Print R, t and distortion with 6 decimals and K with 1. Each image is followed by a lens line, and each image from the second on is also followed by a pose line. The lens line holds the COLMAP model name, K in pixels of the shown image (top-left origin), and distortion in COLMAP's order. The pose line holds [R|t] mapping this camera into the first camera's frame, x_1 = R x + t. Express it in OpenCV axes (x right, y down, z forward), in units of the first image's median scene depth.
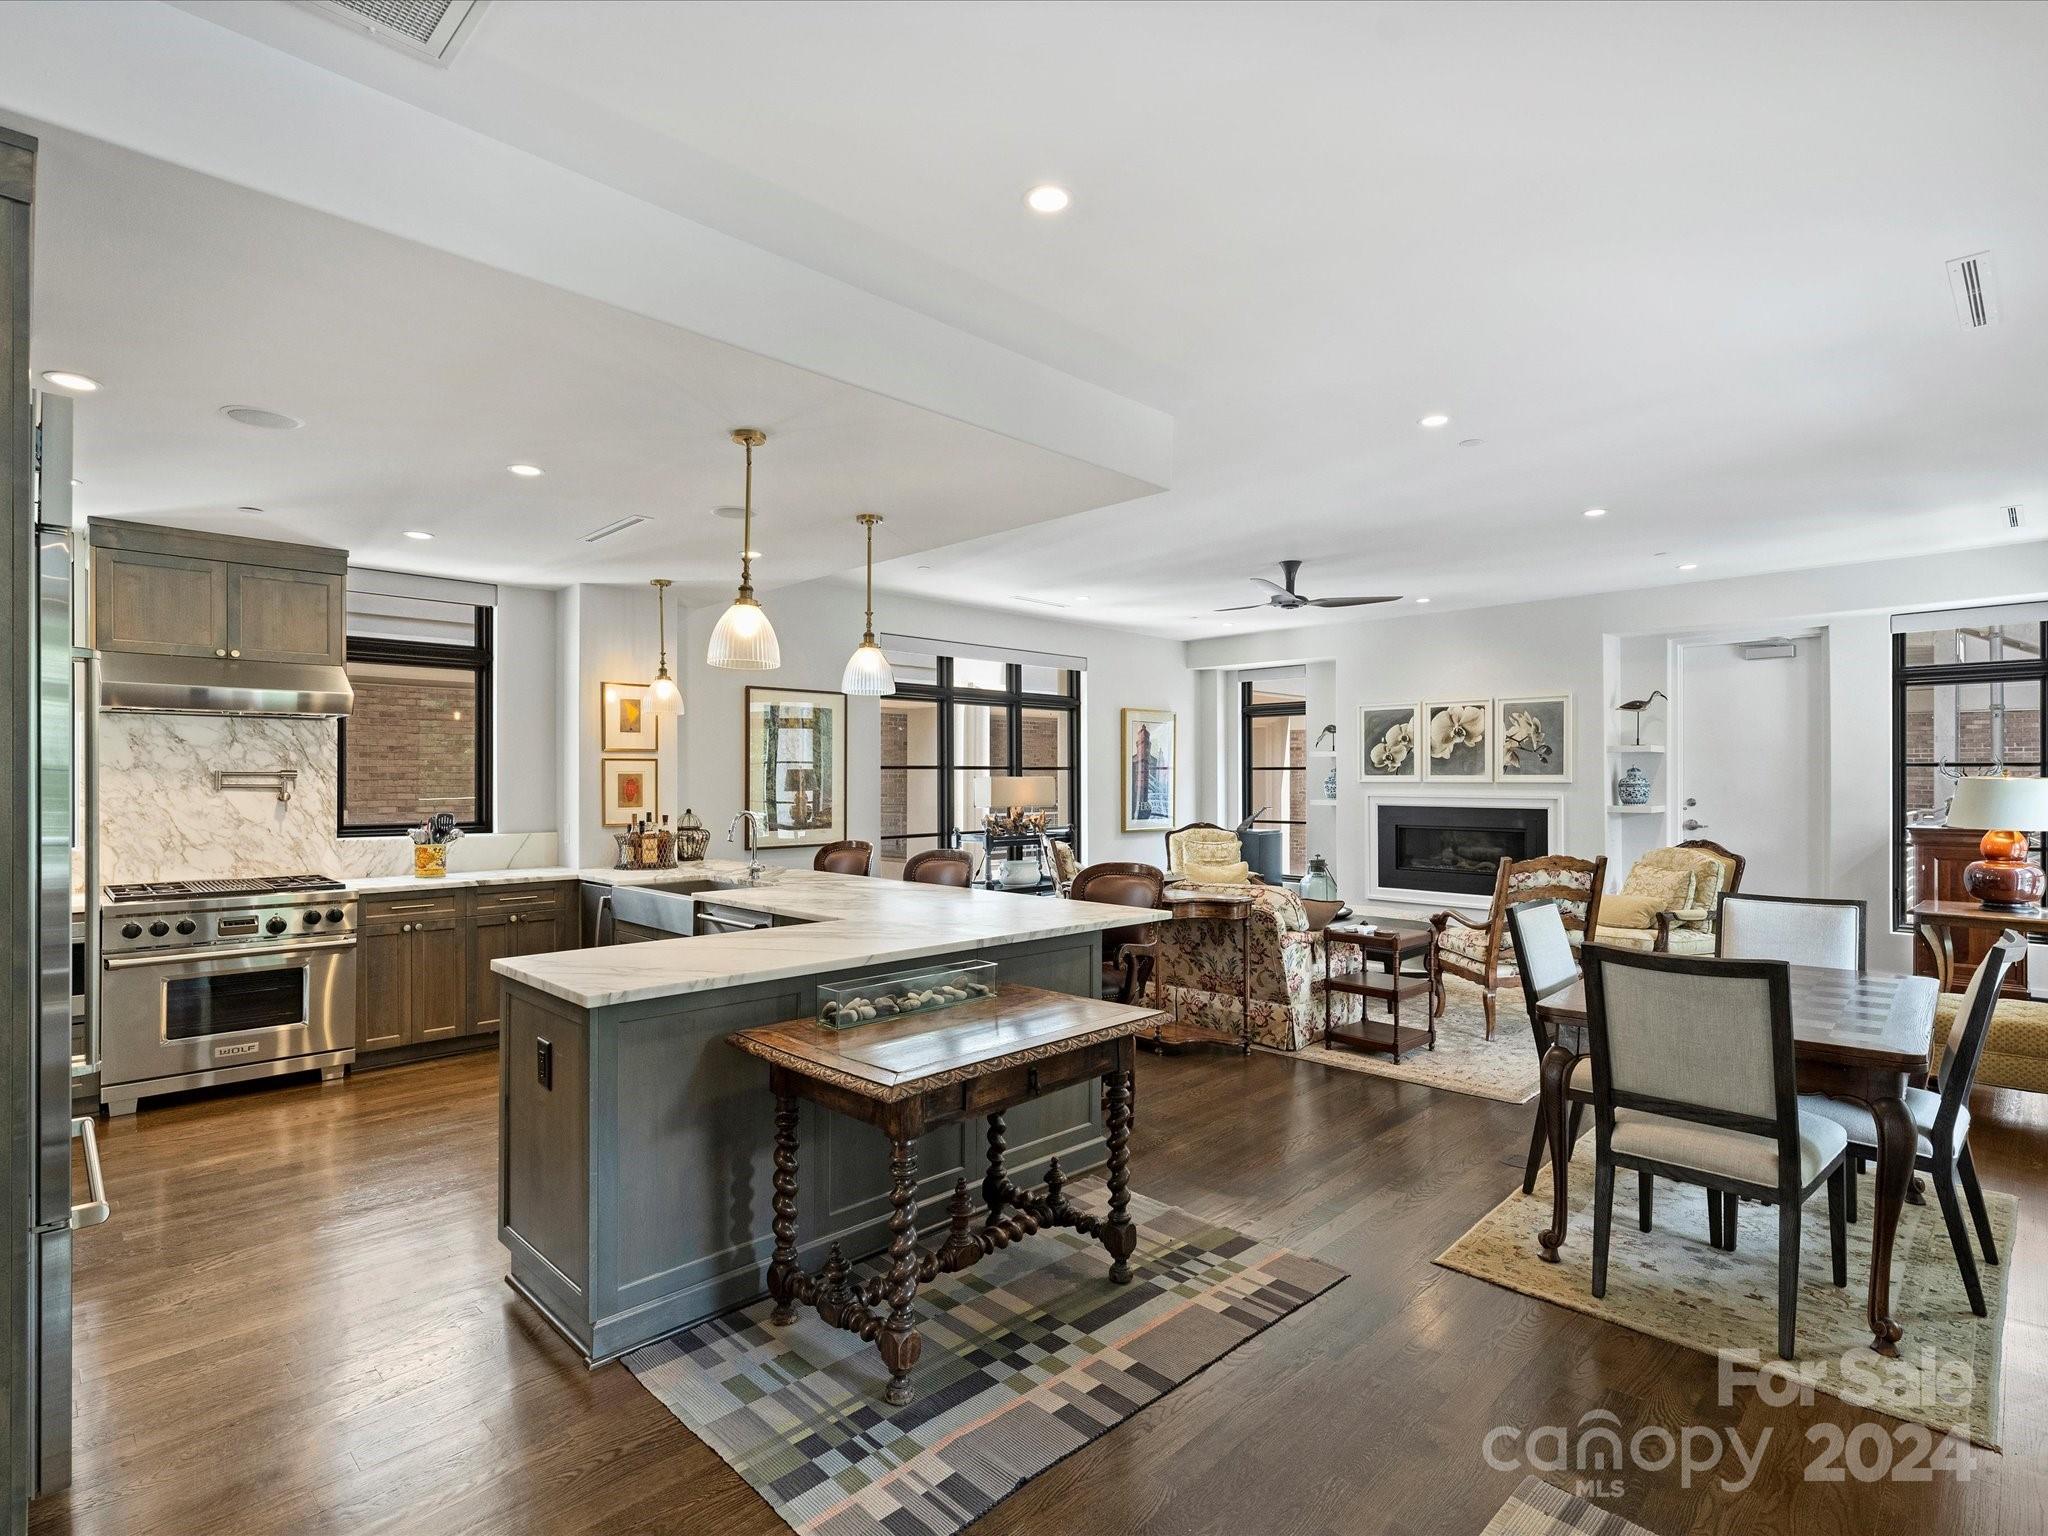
lens RADIAL K [[973.5, 0, 1013.6], [0, 973.5, 785.9], [0, 0, 1]] dist [0.002604, 0.000028]
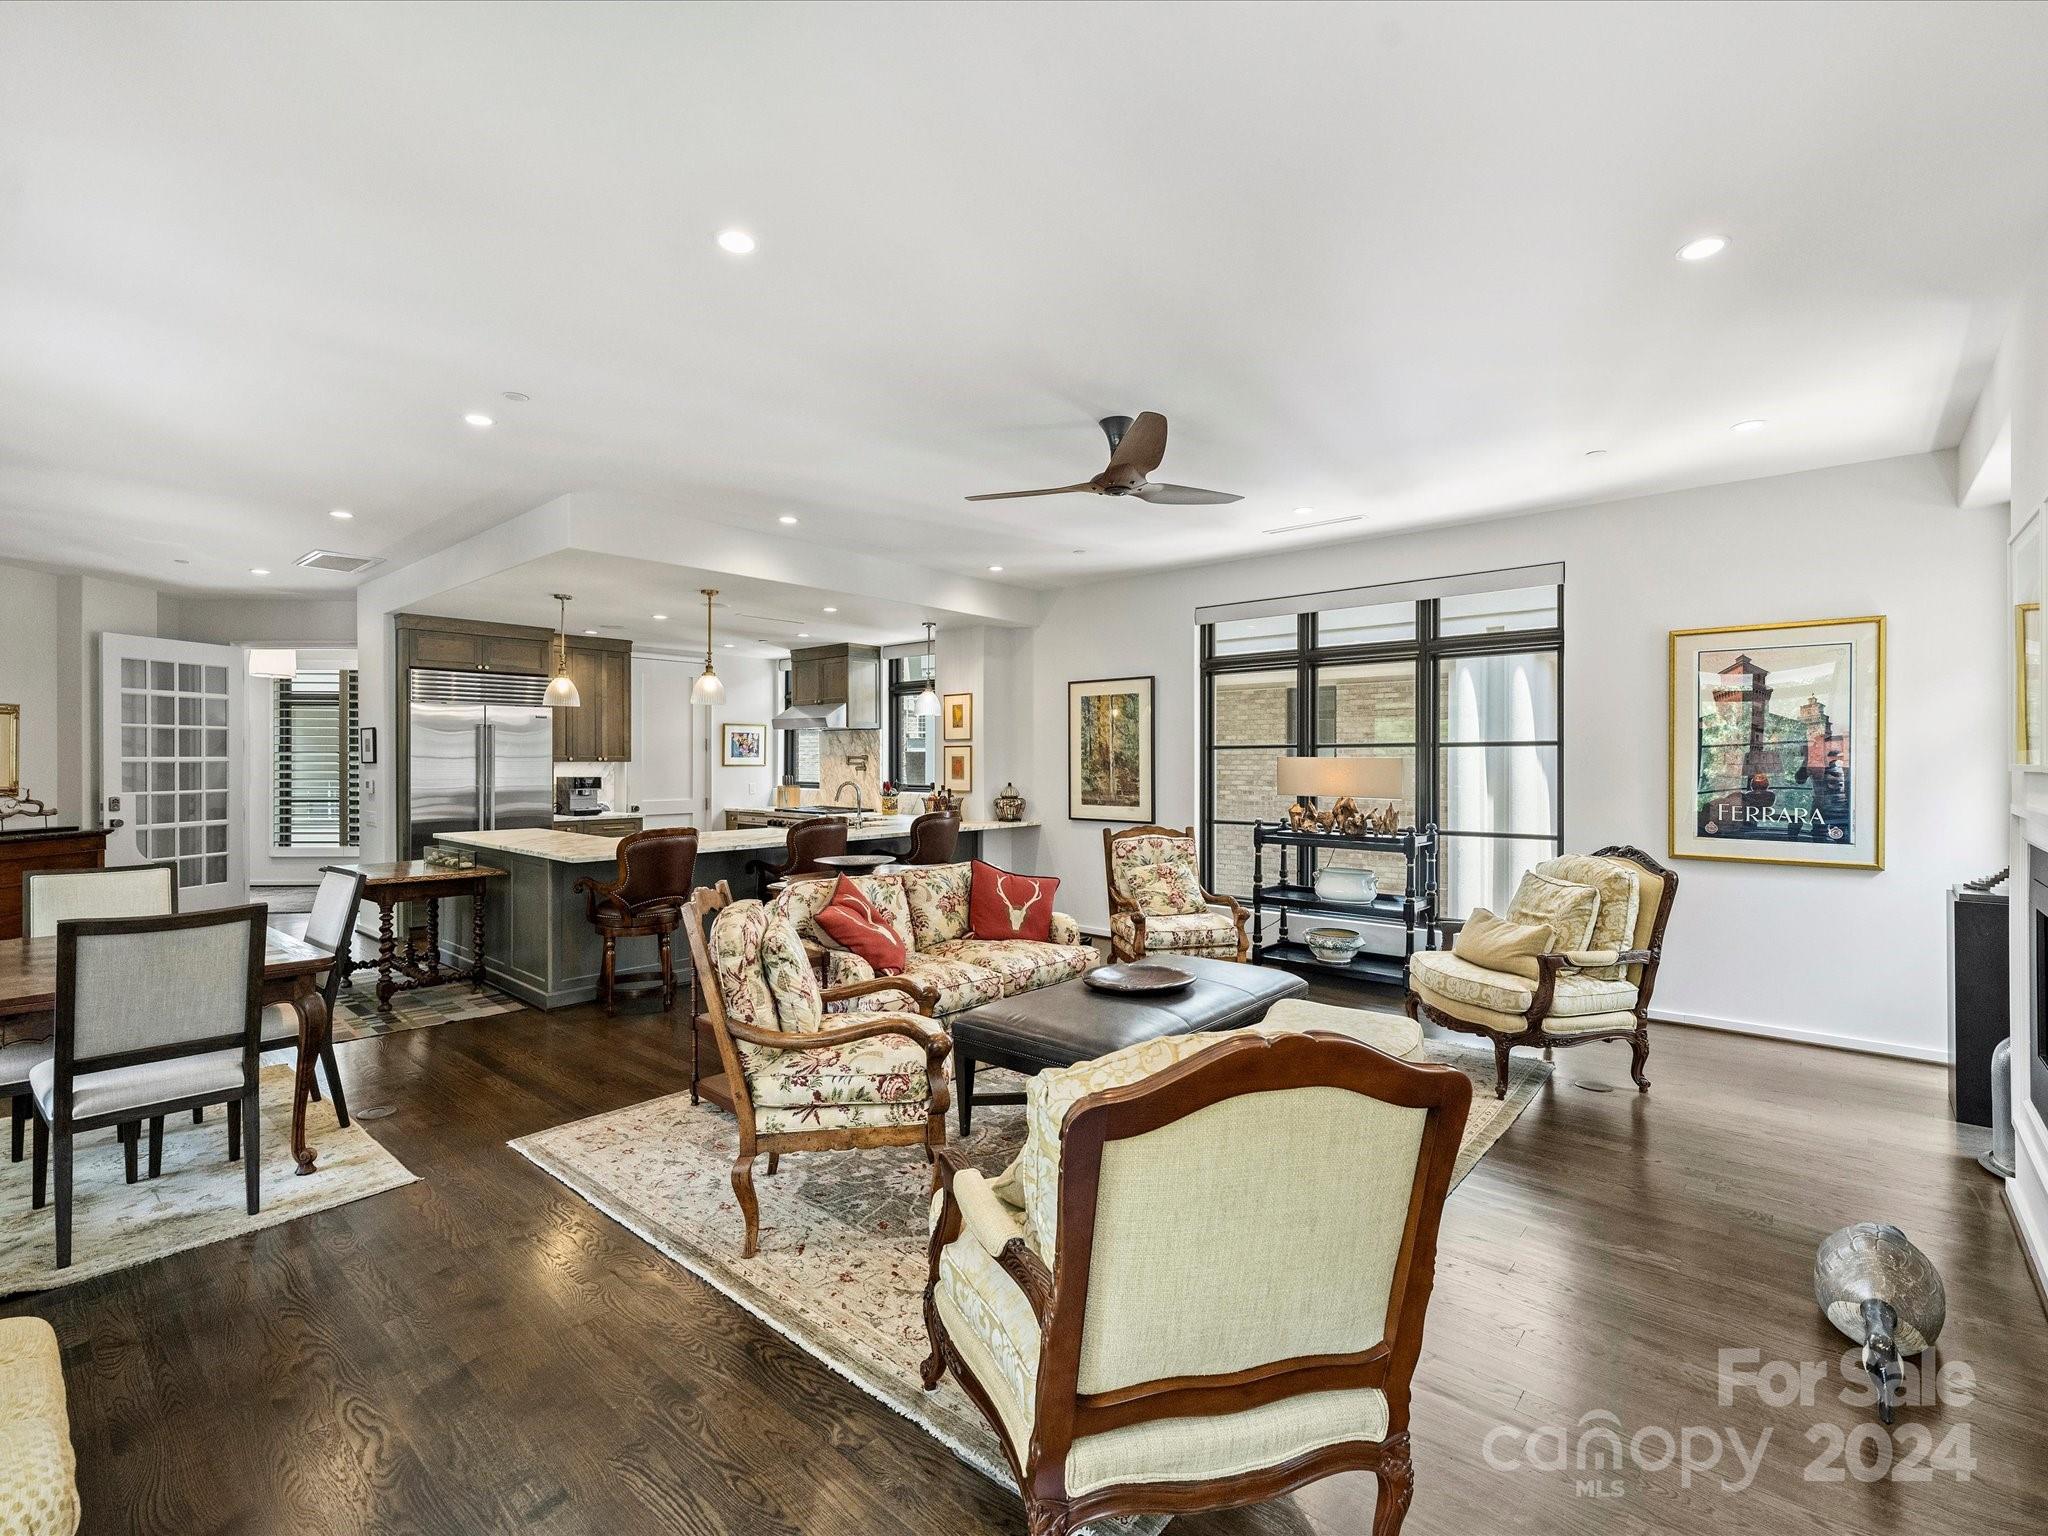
lens RADIAL K [[944.8, 0, 1011.6], [0, 944.8, 755.1], [0, 0, 1]] dist [0.000854, 0.001987]
pose [[0.093191, 0.008576, -0.995611, 1.174799], [0.007357, 0.999930, 0.009301, -0.031398], [0.995621, -0.008191, 0.093121, 1.103446]]
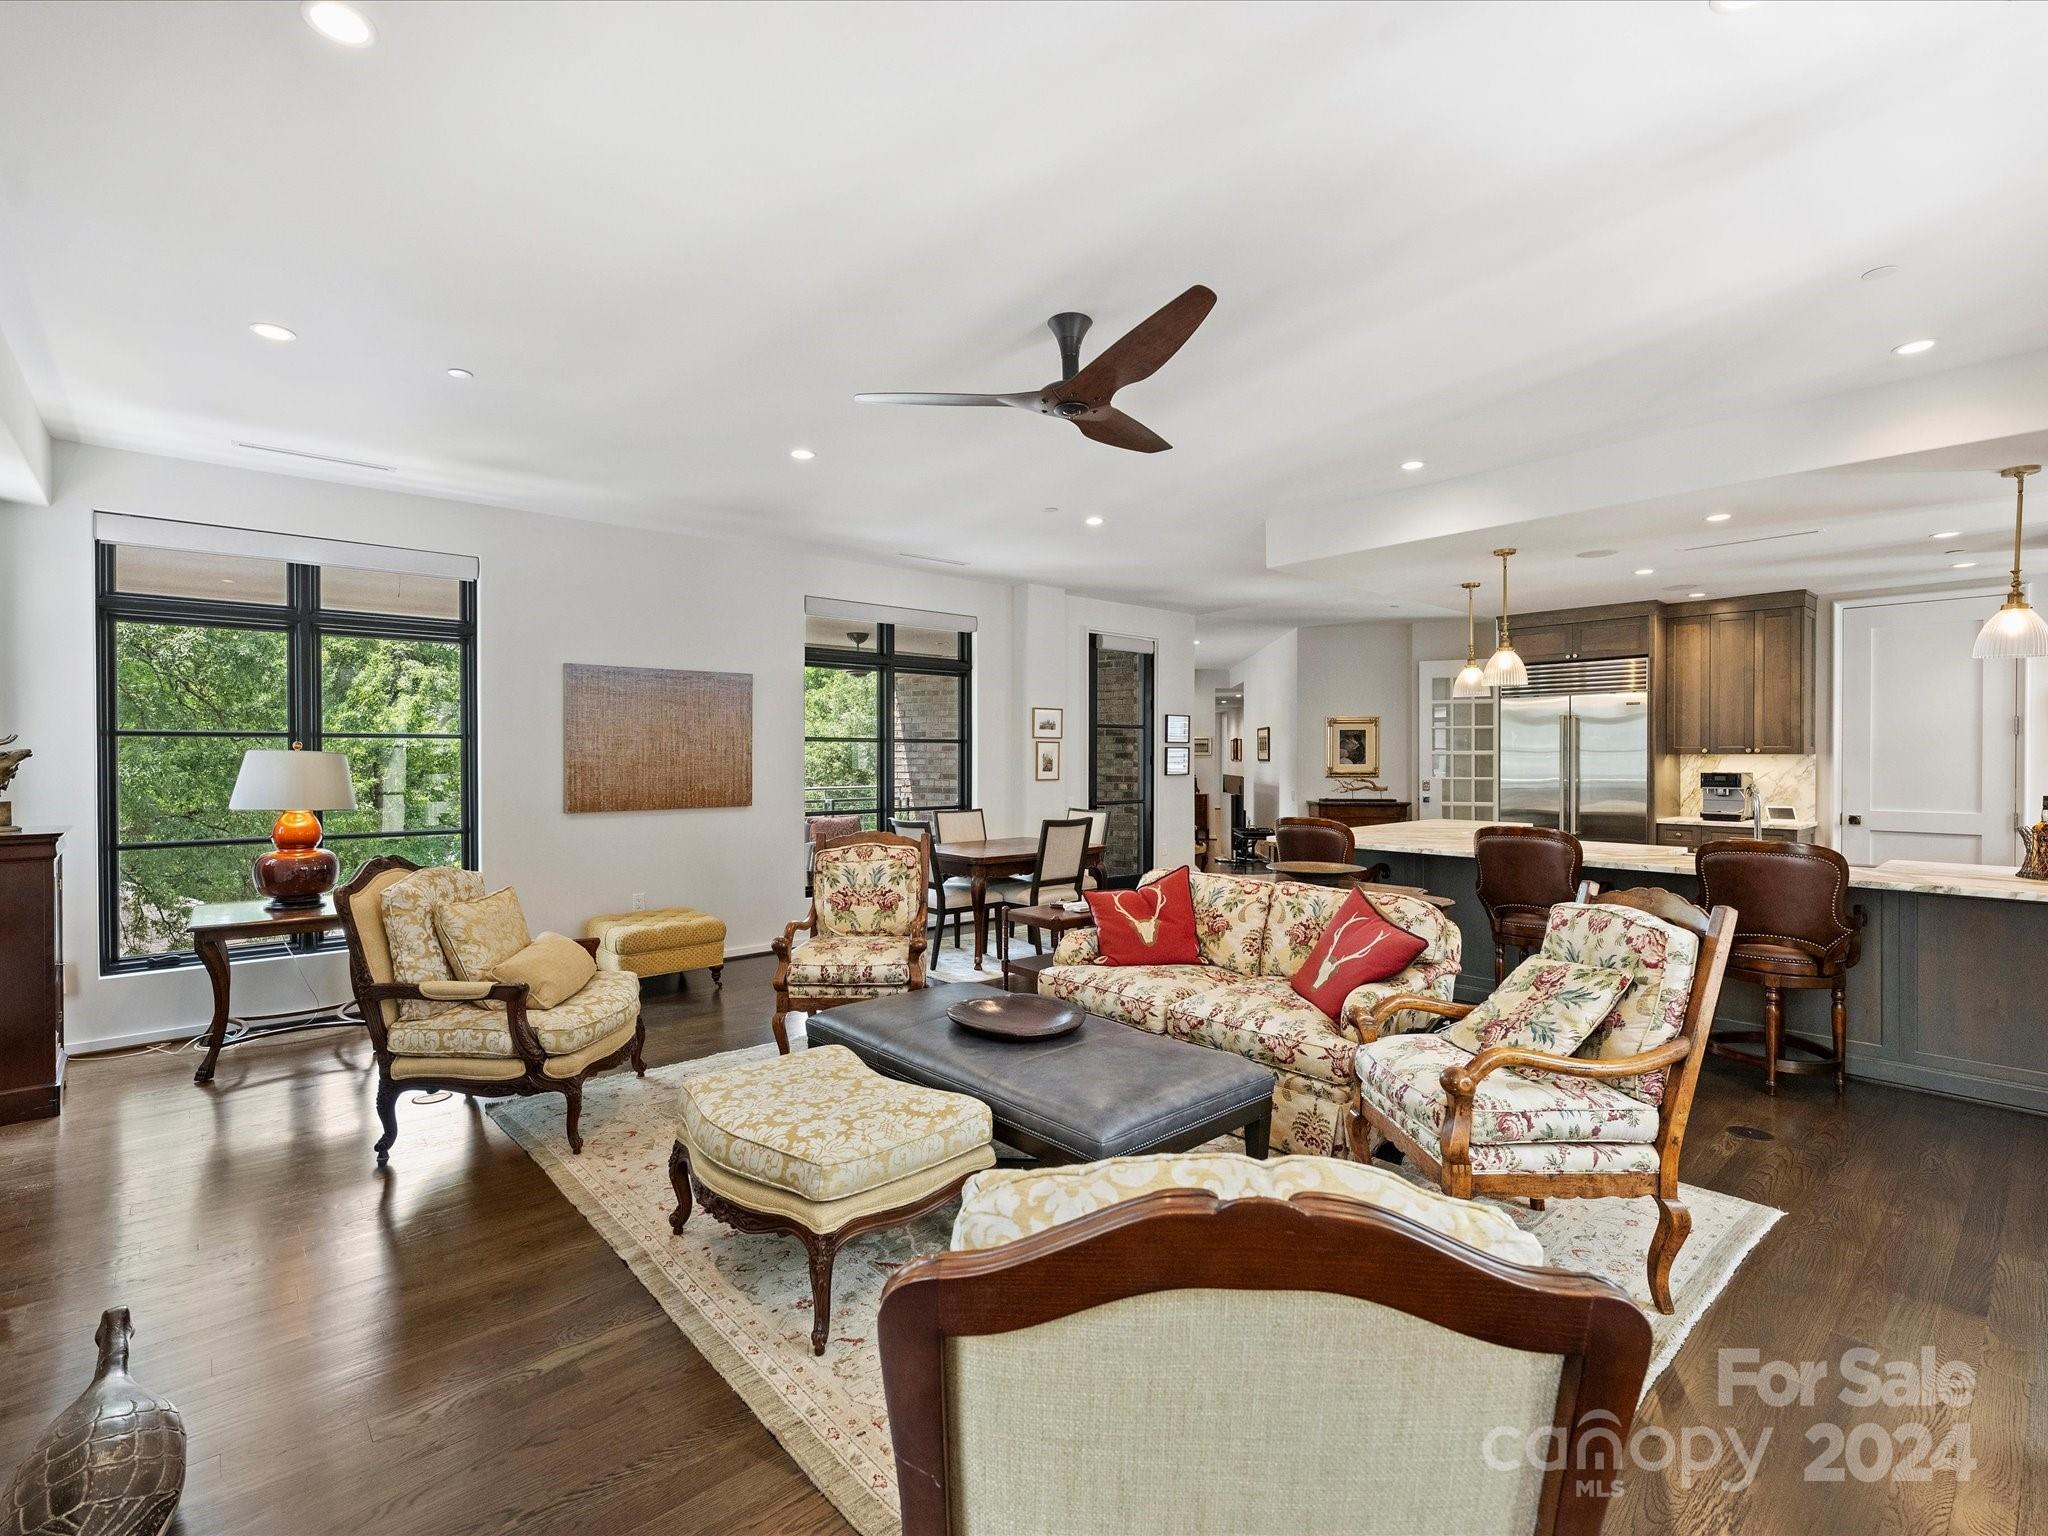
lens RADIAL K [[944.8, 0, 1016.3], [0, 944.8, 759.2], [0, 0, 1]] dist [0.000854, 0.001987]
pose [[-0.999421, 0.015811, 0.030125, 0.390527], [0.015626, 0.999858, -0.006357, -0.008446], [-0.030221, -0.005882, -0.999526, 1.912952]]
